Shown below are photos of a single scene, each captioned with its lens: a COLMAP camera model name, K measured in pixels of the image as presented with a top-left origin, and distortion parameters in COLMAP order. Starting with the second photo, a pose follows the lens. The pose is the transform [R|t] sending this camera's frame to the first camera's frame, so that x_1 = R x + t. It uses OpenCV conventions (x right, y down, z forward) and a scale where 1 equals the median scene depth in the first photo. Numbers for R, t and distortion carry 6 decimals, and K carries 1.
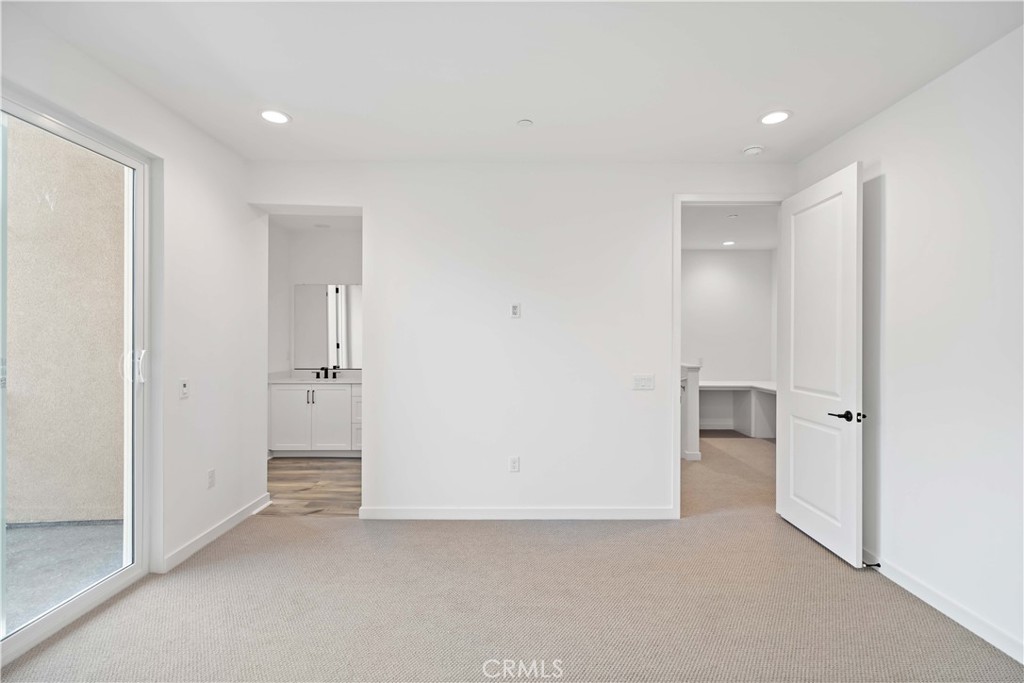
lens RADIAL K [[461.1, 0, 509.5], [0, 461.1, 342.9], [0, 0, 1]] dist [0.008333, -0.000458]
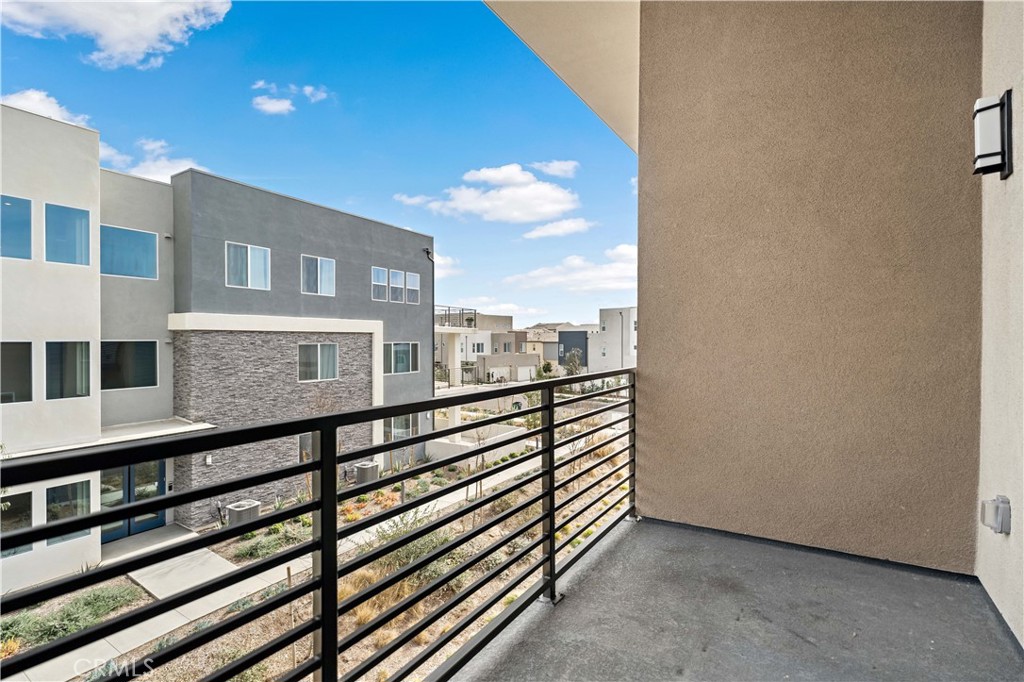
lens RADIAL K [[461.1, 0, 515.7], [0, 461.1, 335.9], [0, 0, 1]] dist [0.008333, -0.000458]
pose [[0.841941, -0.006189, -0.539534, -0.805127], [0.005936, 0.999980, -0.002207, 0.032258], [0.539537, -0.001345, 0.841961, 0.098344]]
